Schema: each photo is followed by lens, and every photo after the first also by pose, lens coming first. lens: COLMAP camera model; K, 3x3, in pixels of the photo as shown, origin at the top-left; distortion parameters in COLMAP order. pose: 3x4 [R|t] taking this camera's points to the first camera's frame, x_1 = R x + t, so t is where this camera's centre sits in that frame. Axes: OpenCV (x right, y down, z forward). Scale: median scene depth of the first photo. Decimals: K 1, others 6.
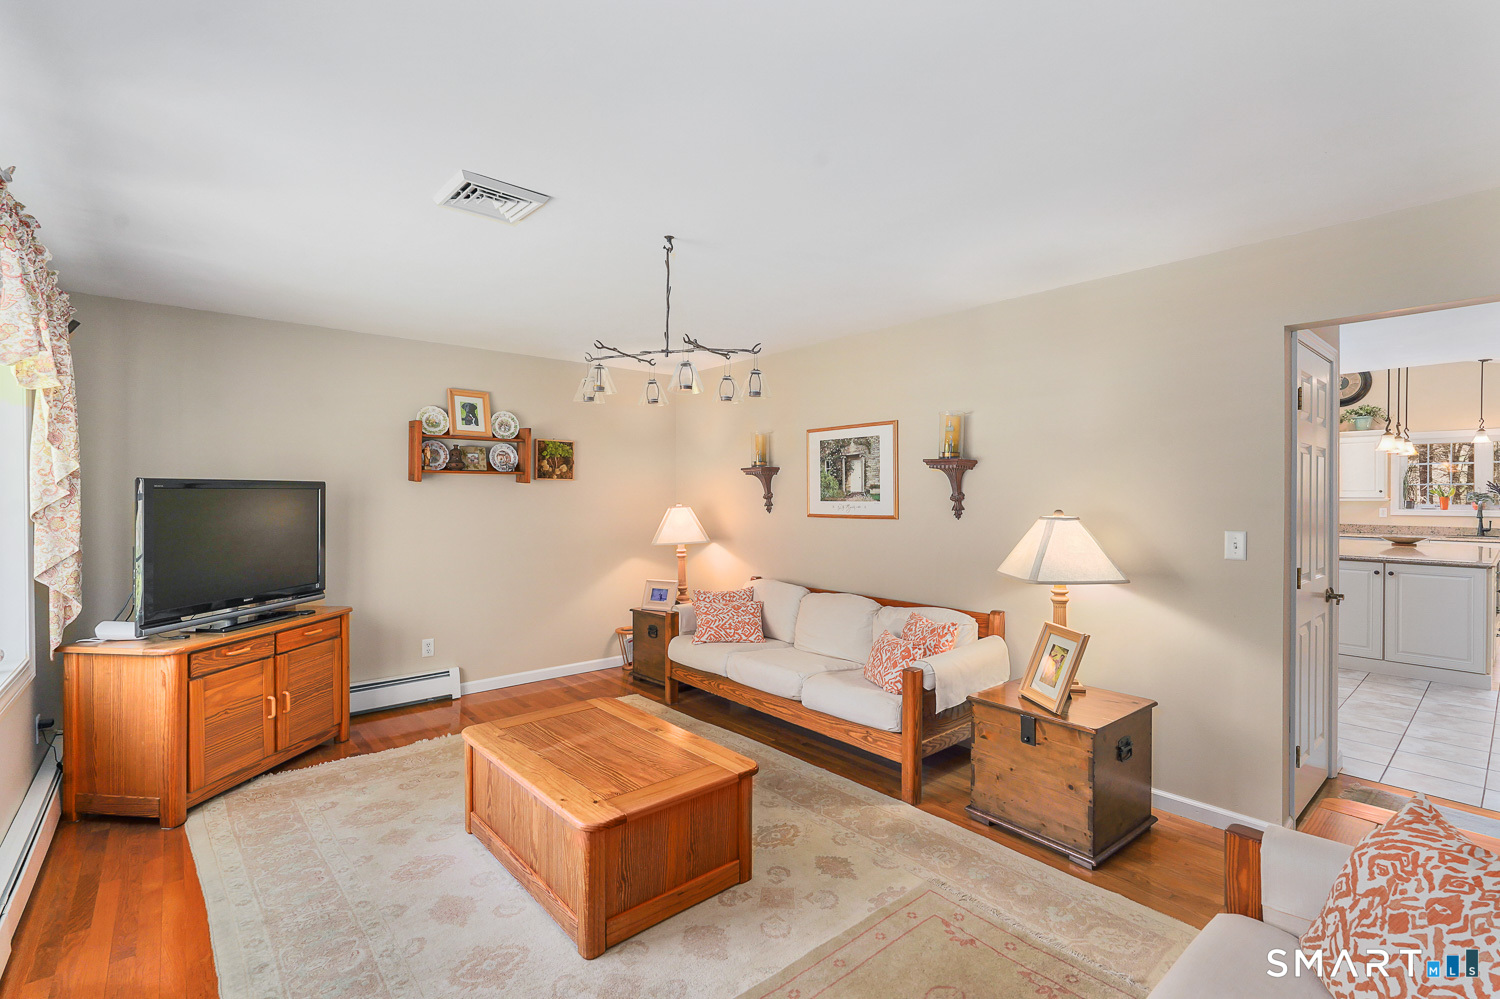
lens RADIAL K [[682.2, 0, 741.2], [0, 682.2, 492.7], [0, 0, 1]] dist [-0.012522, 0.004561]
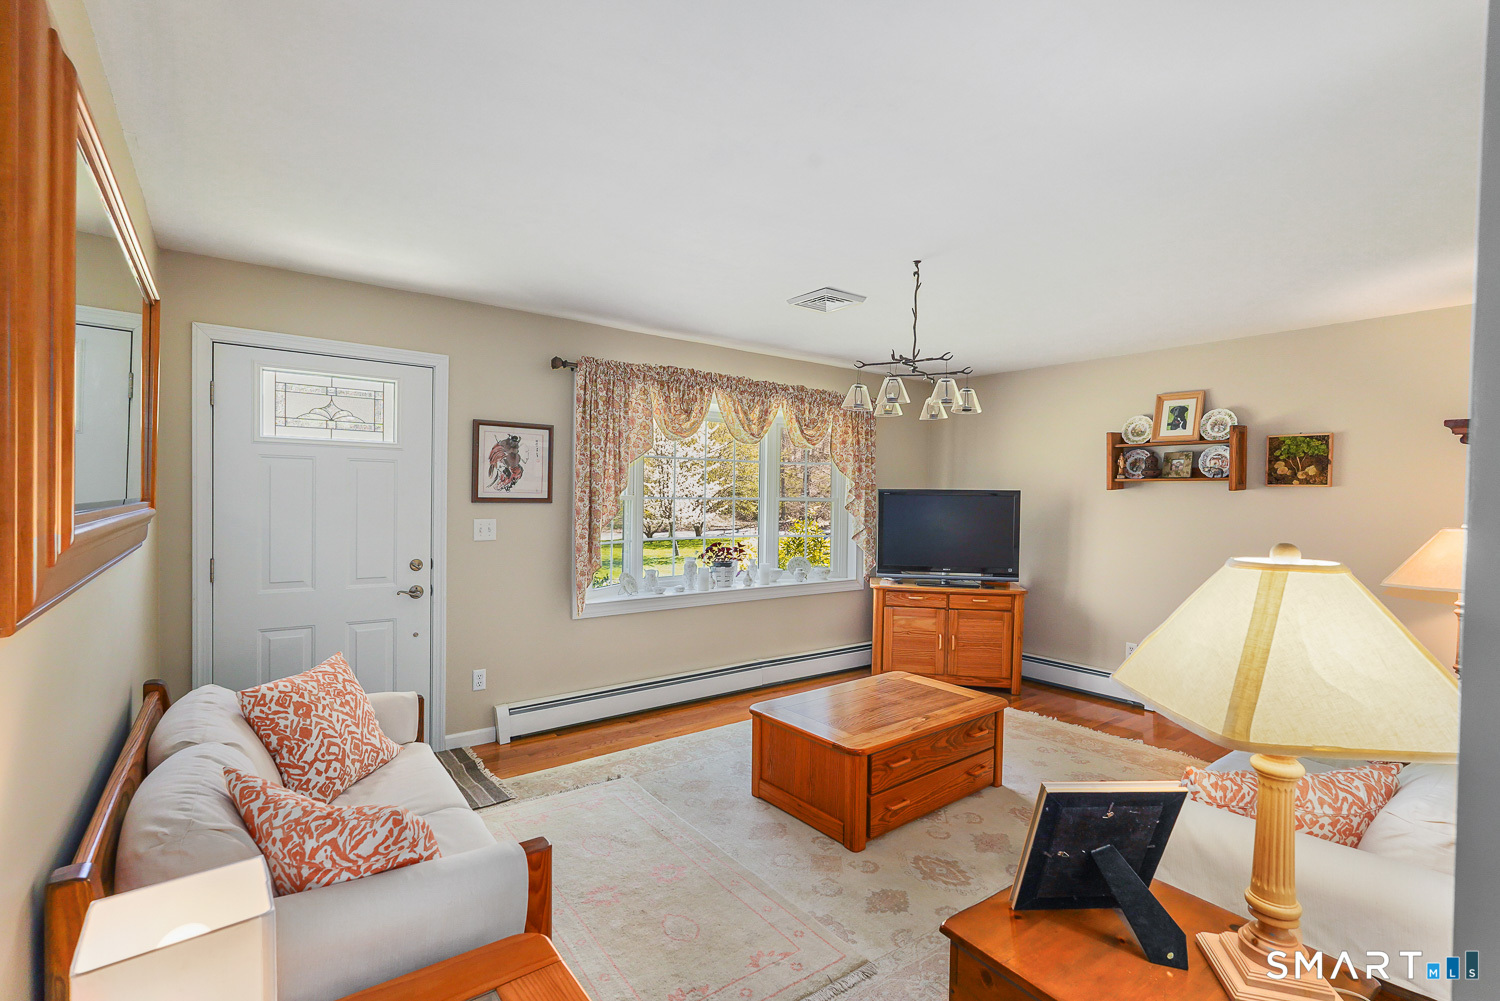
lens RADIAL K [[682.2, 0, 750.0], [0, 682.2, 504.1], [0, 0, 1]] dist [-0.012522, 0.004561]
pose [[-0.054900, 0.011173, -0.998429, 0.578762], [-0.012719, 0.999848, 0.011888, 0.000370], [0.998411, 0.013352, -0.054750, 0.464457]]
